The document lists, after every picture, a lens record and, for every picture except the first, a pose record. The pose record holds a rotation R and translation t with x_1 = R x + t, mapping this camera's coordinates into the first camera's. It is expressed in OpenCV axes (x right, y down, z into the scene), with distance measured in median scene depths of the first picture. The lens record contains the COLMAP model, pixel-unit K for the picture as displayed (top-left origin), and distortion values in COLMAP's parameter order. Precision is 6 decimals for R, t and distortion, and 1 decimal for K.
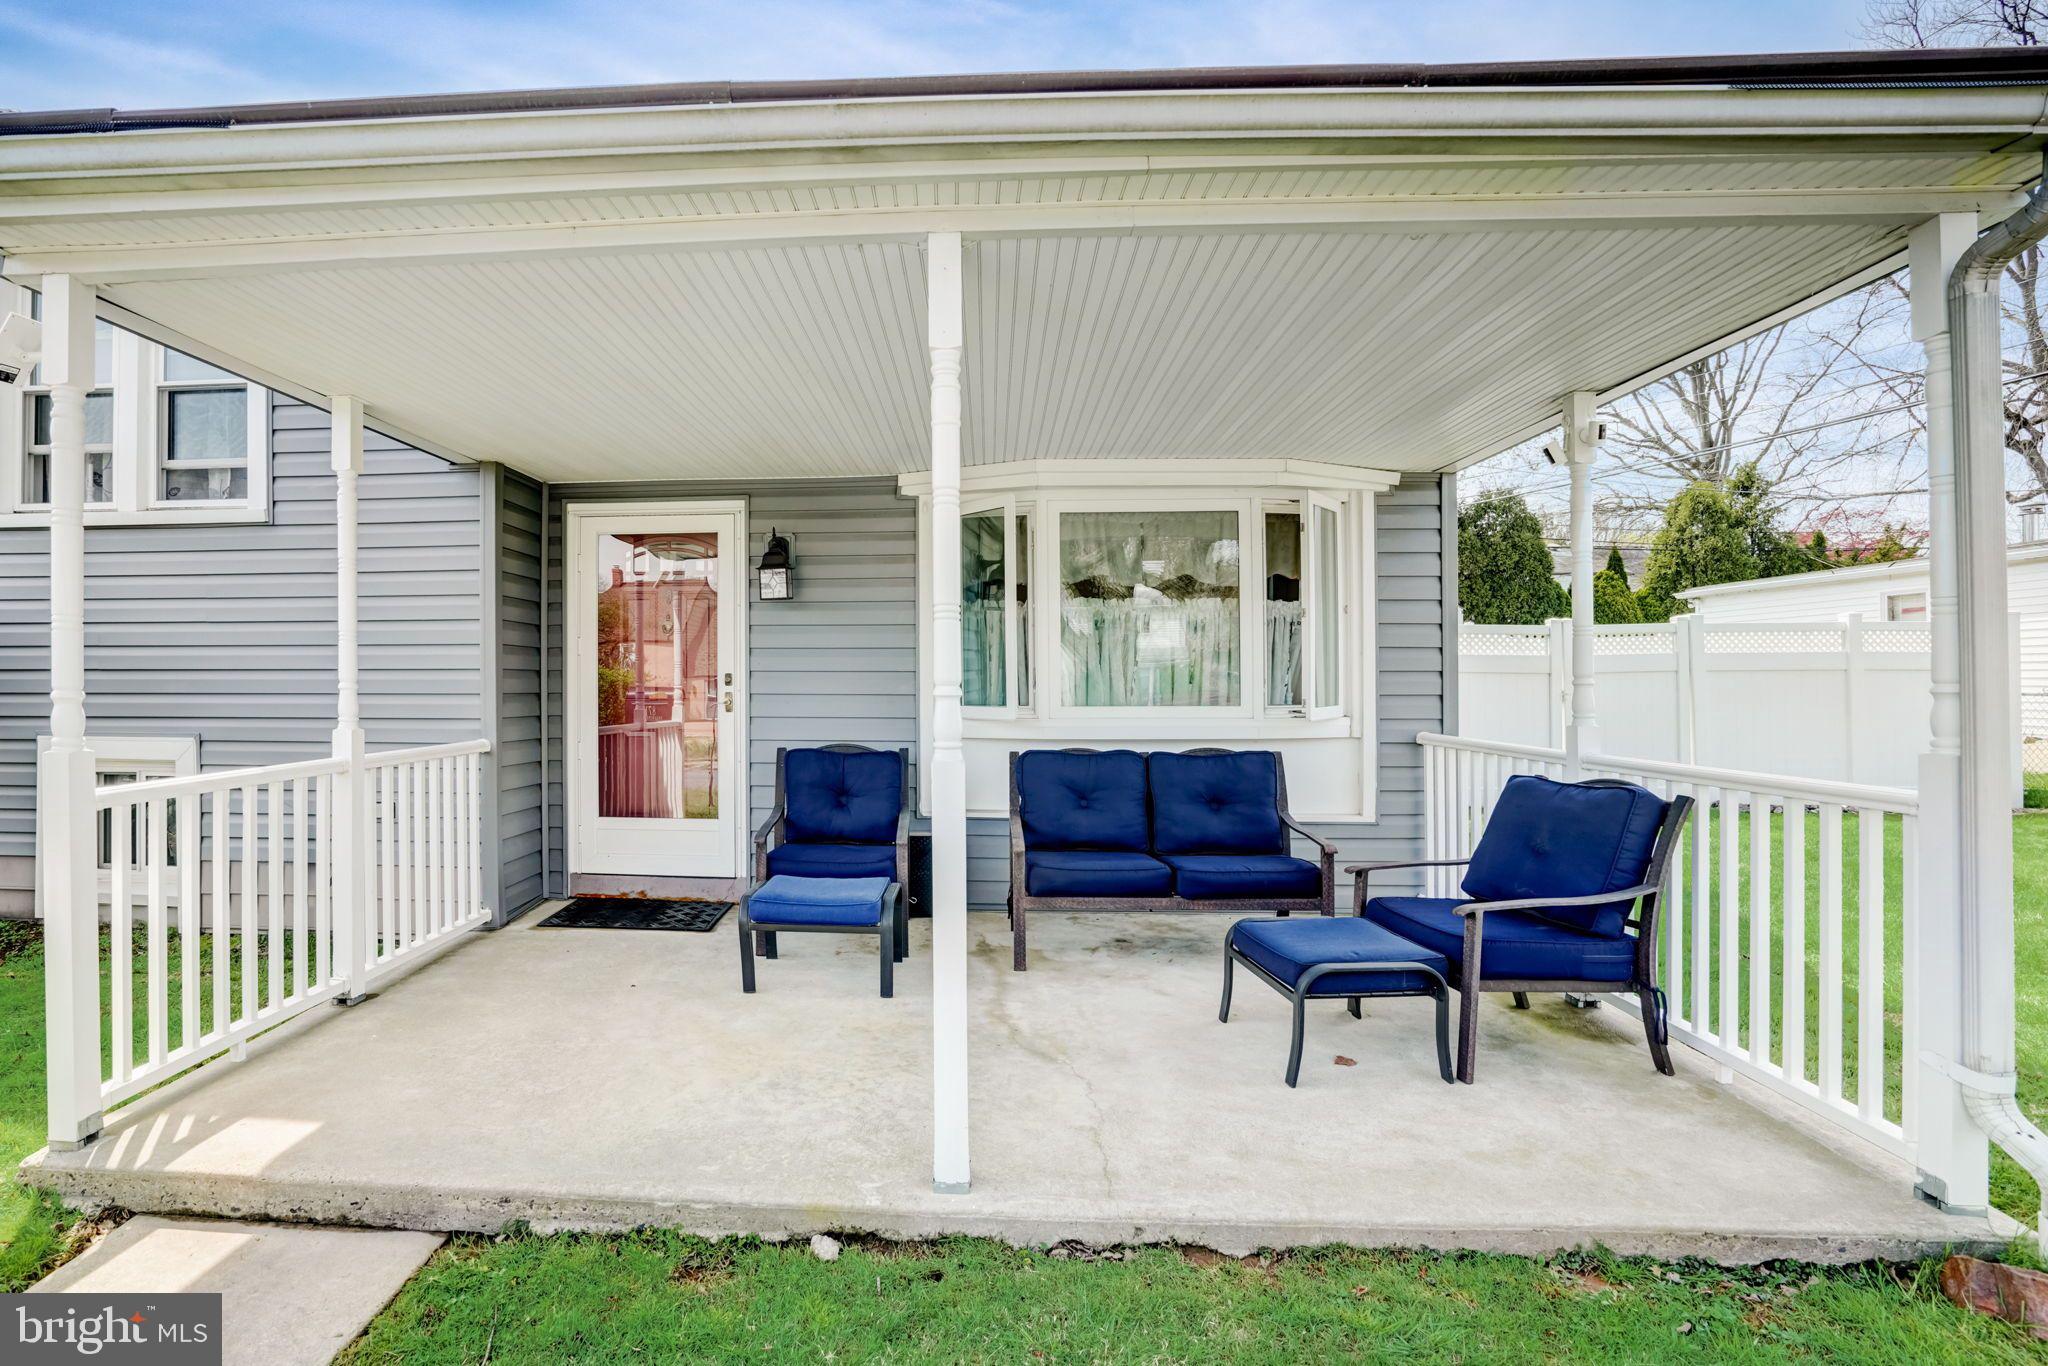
lens RADIAL K [[886.9, 0, 1023.5], [0, 886.9, 650.6], [0, 0, 1]] dist [-0.023505, -0.000050]
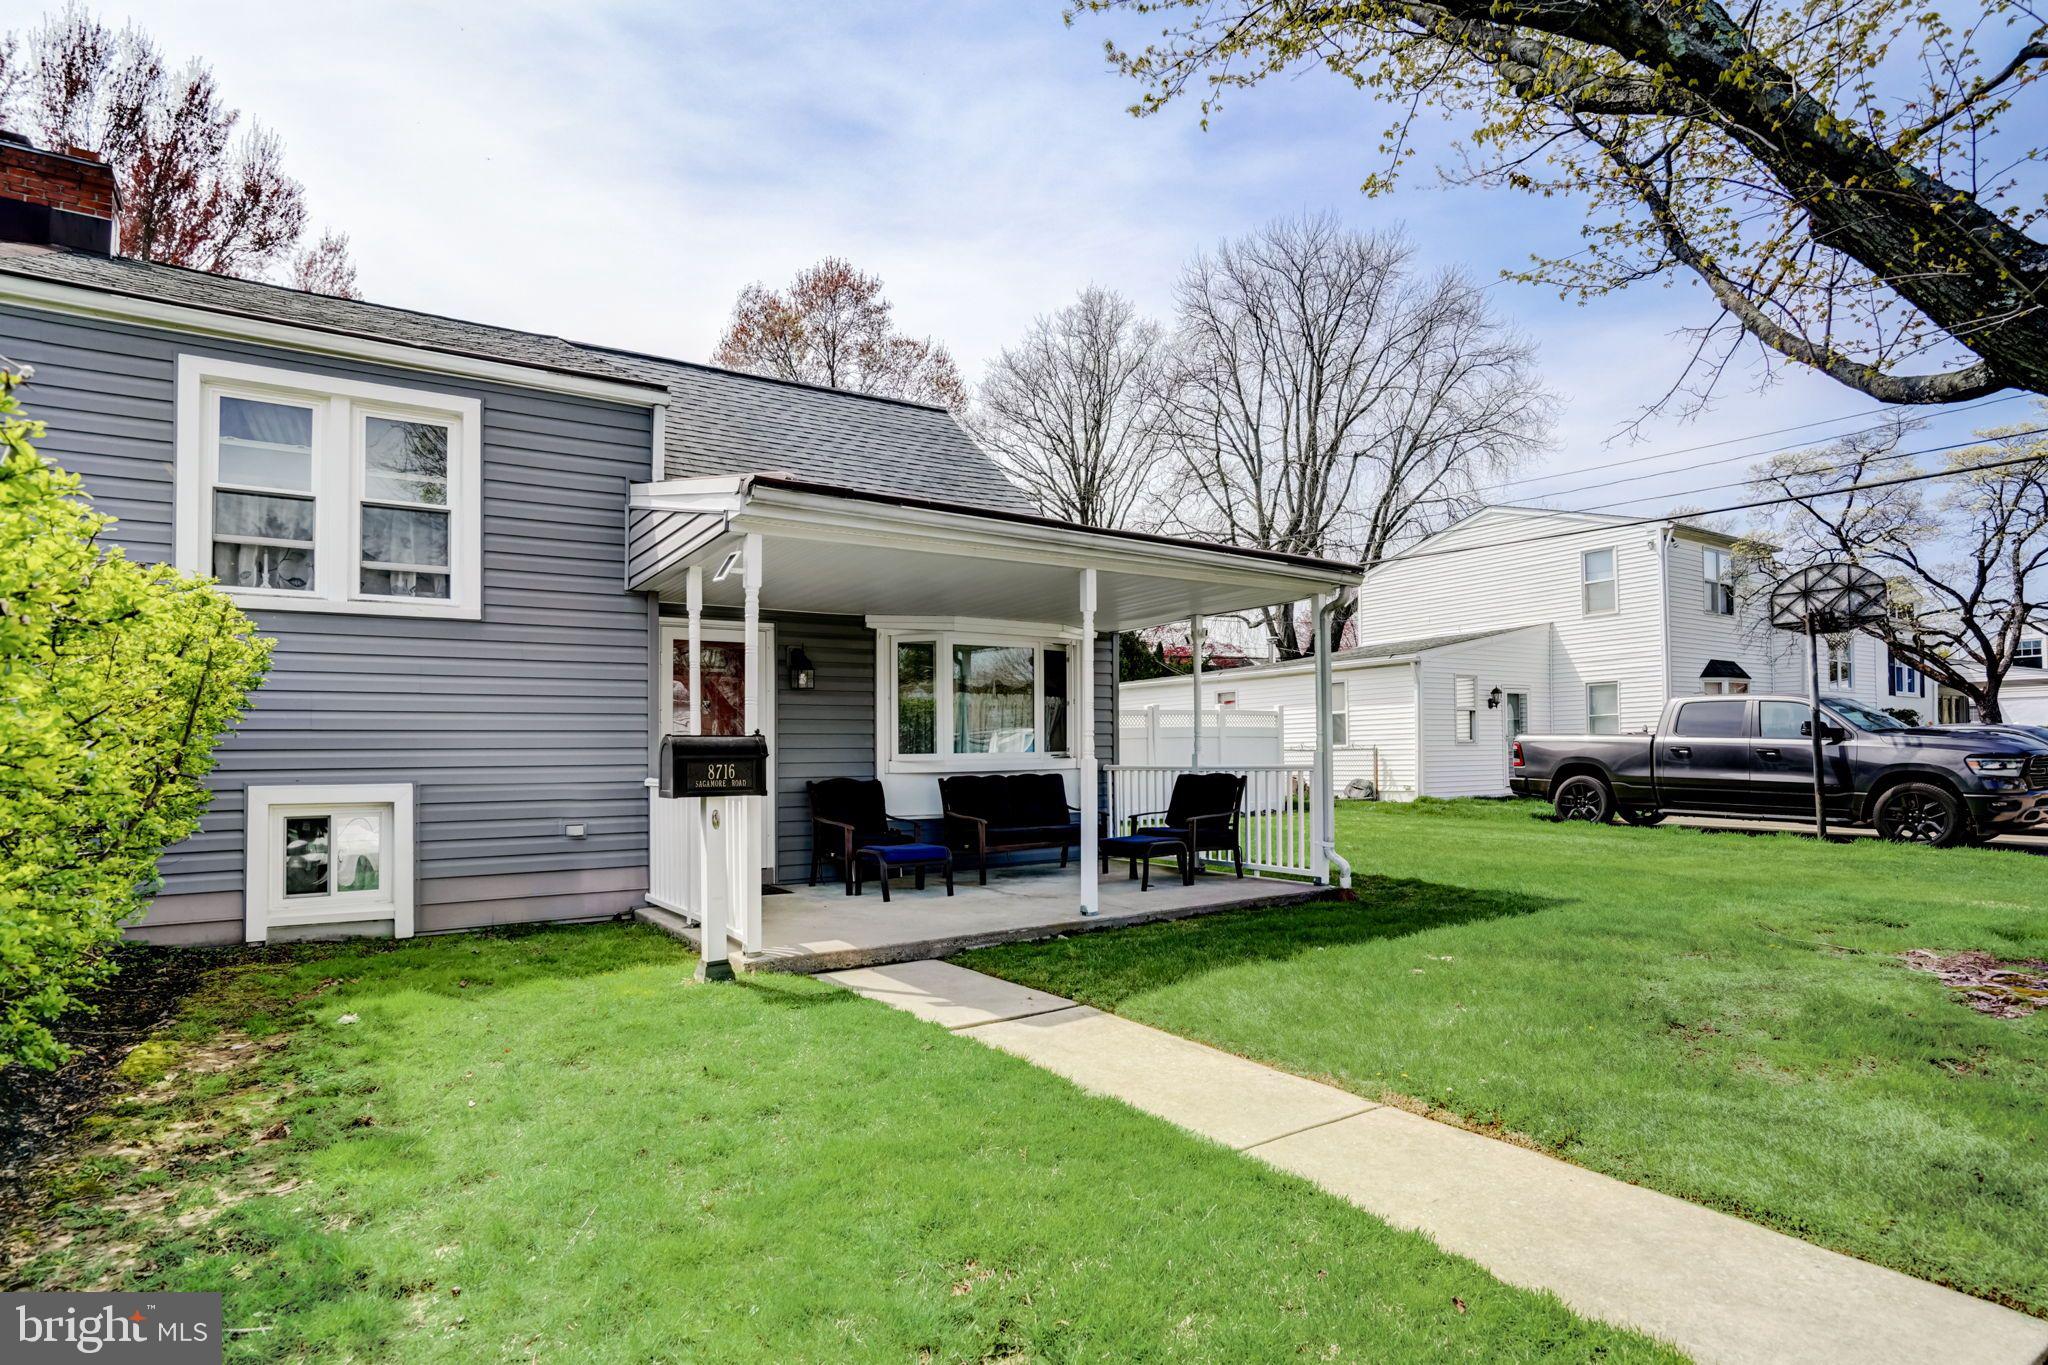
lens RADIAL K [[972.3, 0, 1013.1], [0, 972.3, 679.2], [0, 0, 1]] dist [0.000916, 0.000060]
pose [[0.807121, 0.037086, 0.589220, -1.068167], [-0.012007, 0.998850, -0.046422, 0.003642], [-0.590264, 0.030394, 0.806638, -0.688543]]
